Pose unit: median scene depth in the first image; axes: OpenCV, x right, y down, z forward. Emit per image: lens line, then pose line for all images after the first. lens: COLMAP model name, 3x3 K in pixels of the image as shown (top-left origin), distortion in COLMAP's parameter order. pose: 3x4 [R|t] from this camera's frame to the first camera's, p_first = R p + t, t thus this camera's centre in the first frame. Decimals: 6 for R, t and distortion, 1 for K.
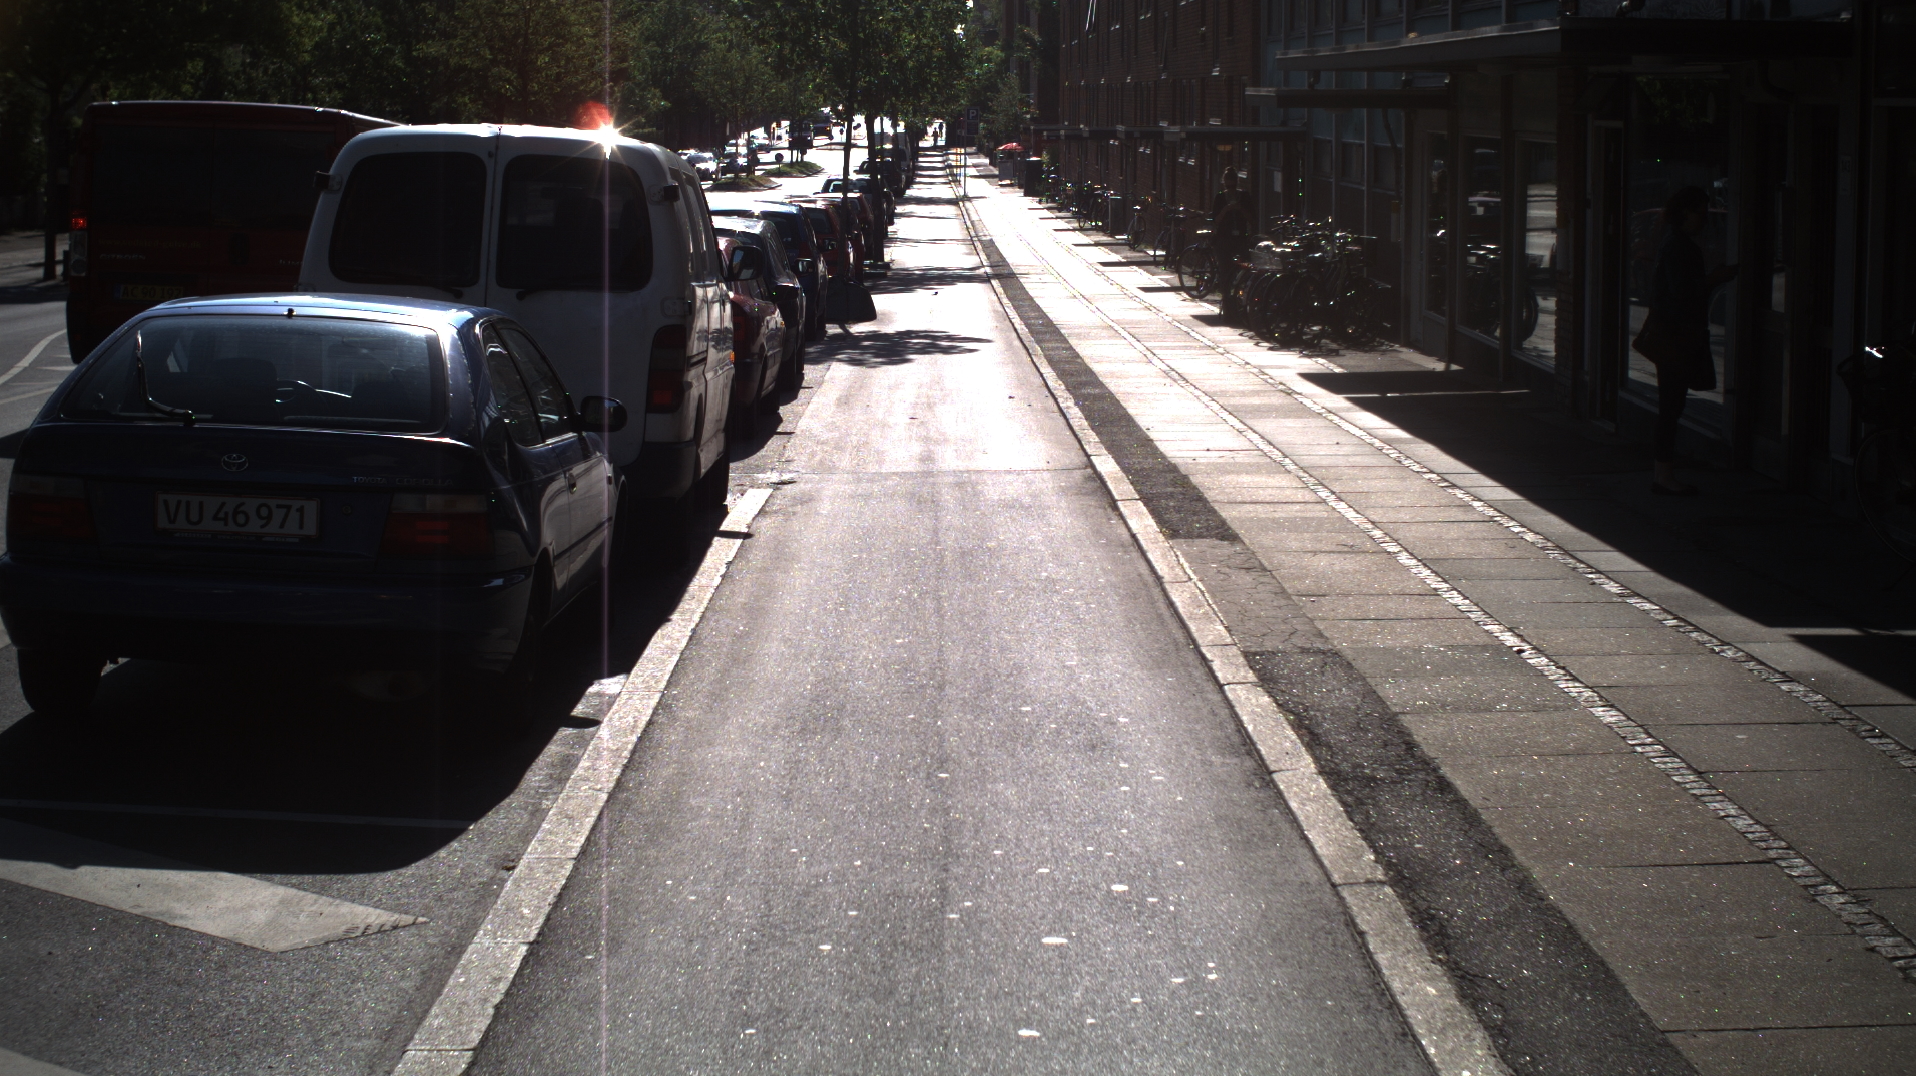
lens RADIAL K [[3623.0, 0, 958.0], [0, 3623.0, 538.0], [0, 0, 1]] dist [-0.324489, 0.442699]
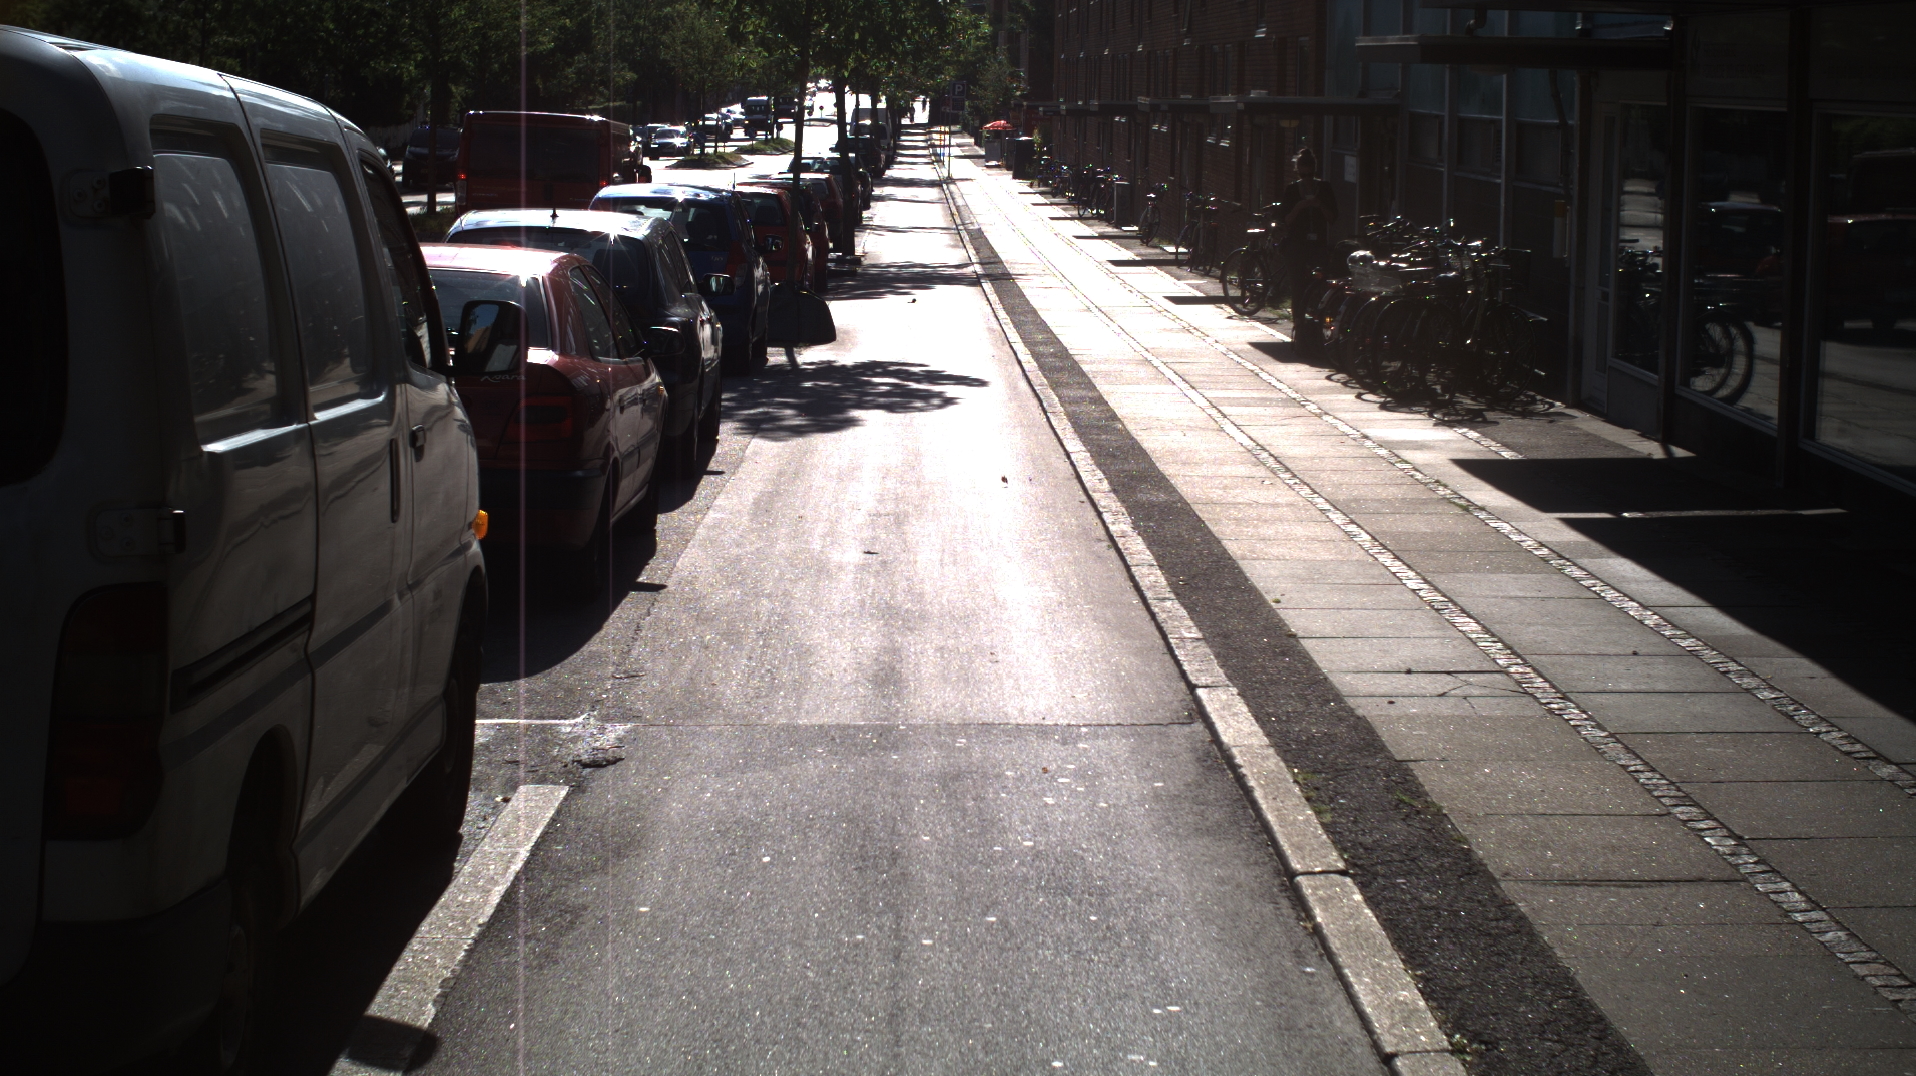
lens RADIAL K [[3623.0, 0, 958.0], [0, 3623.0, 538.0], [0, 0, 1]] dist [-0.324489, 0.442699]
pose [[0.999867, 0.014998, 0.006389, -0.000820], [-0.015033, 0.999872, 0.005429, -0.020395], [-0.006307, -0.005524, 0.999965, 0.204829]]
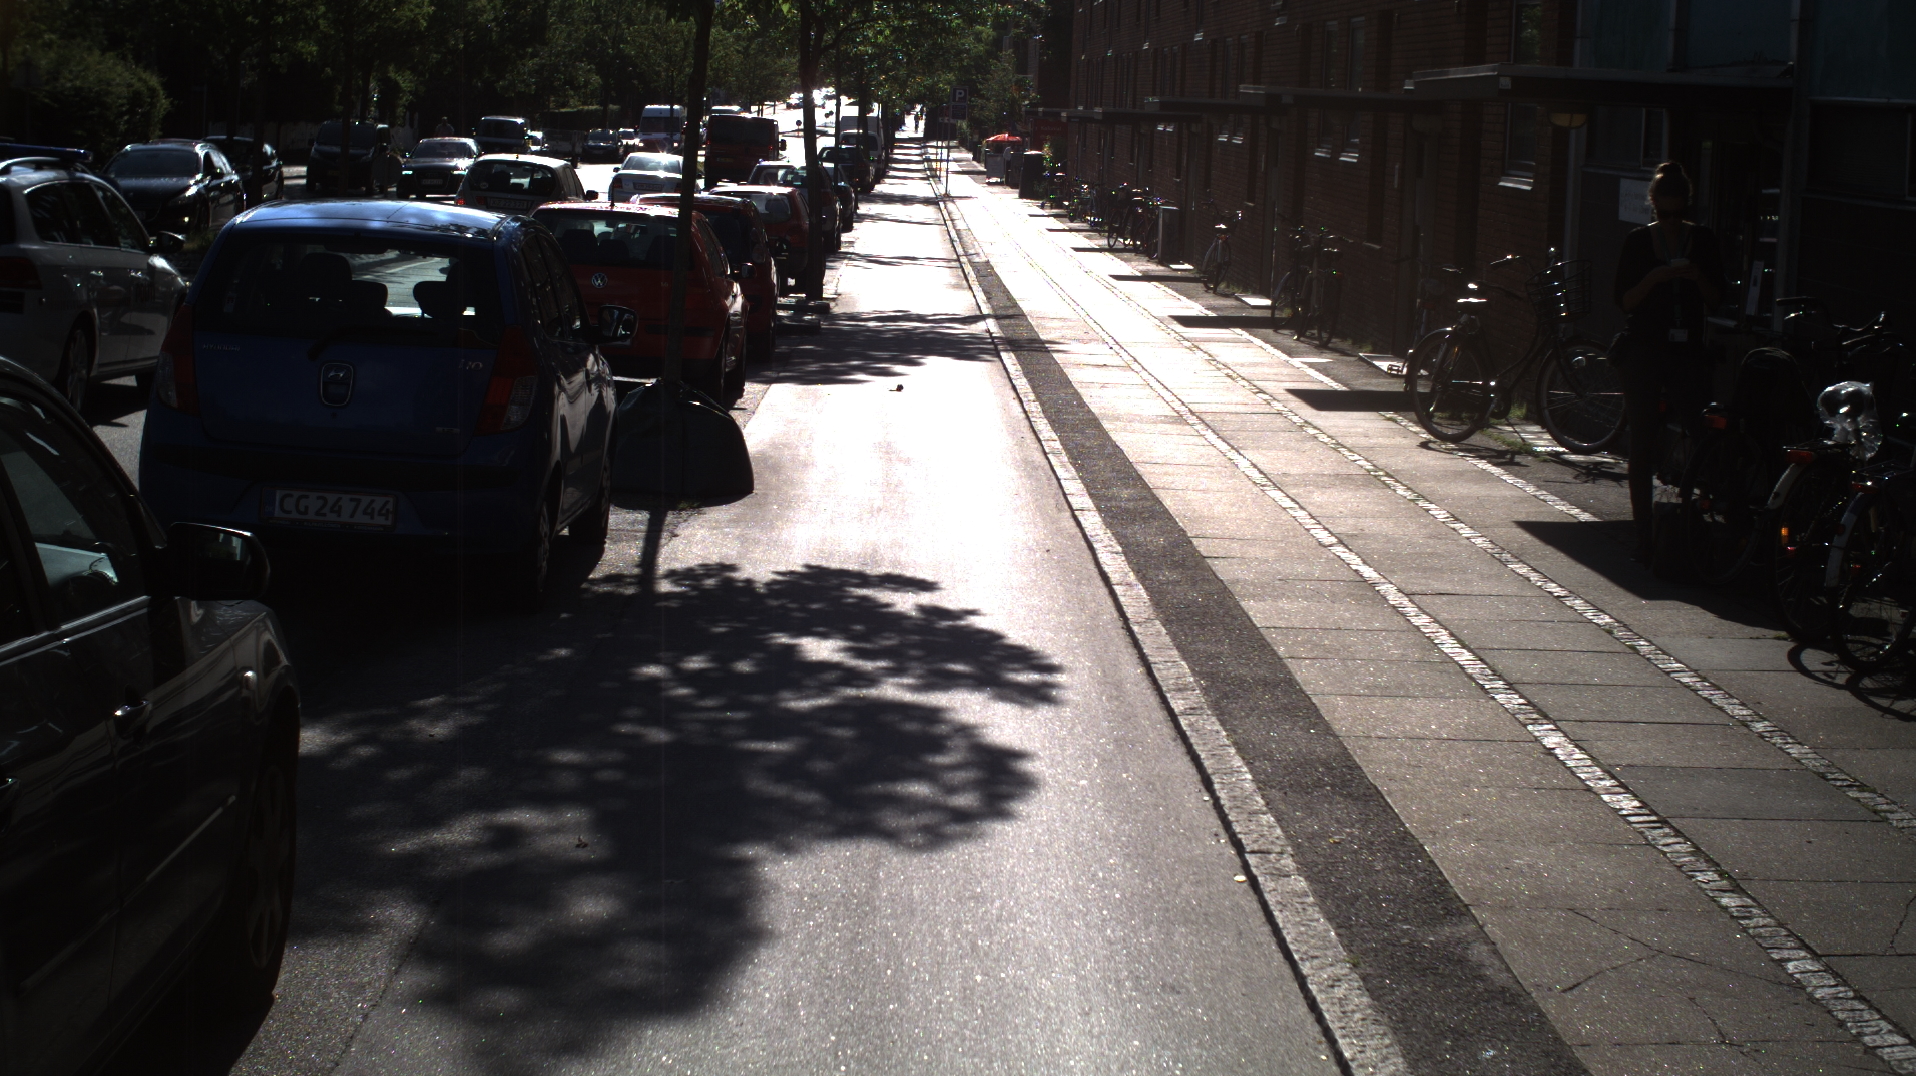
lens RADIAL K [[3623.0, 0, 958.0], [0, 3623.0, 538.0], [0, 0, 1]] dist [-0.324489, 0.442699]
pose [[0.999159, 0.039644, 0.010486, -0.002596], [-0.039653, 0.999213, 0.000642, -0.049746], [-0.010453, -0.001058, 0.999945, 0.512412]]
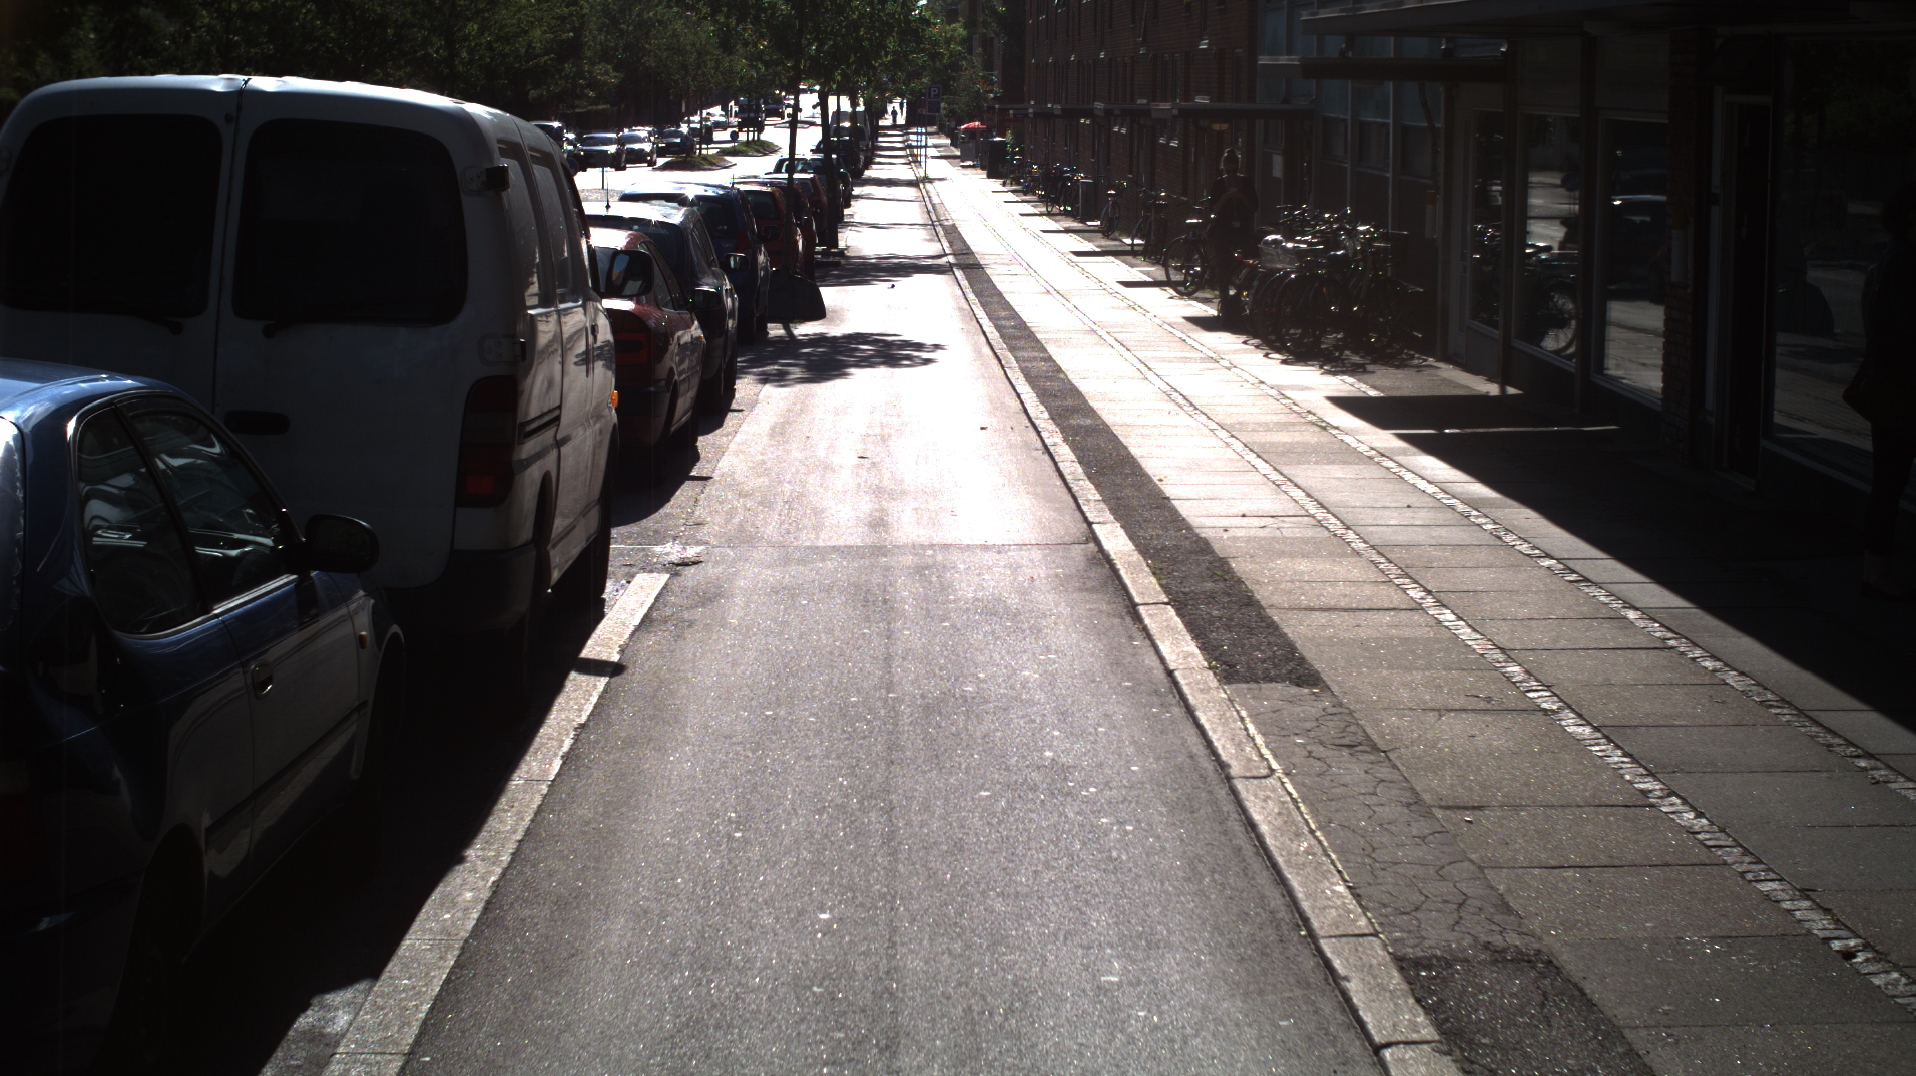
lens RADIAL K [[3623.0, 0, 958.0], [0, 3623.0, 538.0], [0, 0, 1]] dist [-0.324489, 0.442699]
pose [[0.999892, 0.008543, 0.011983, -0.000377], [-0.008607, 0.999949, 0.005273, -0.010219], [-0.011937, -0.005376, 0.999914, 0.102303]]
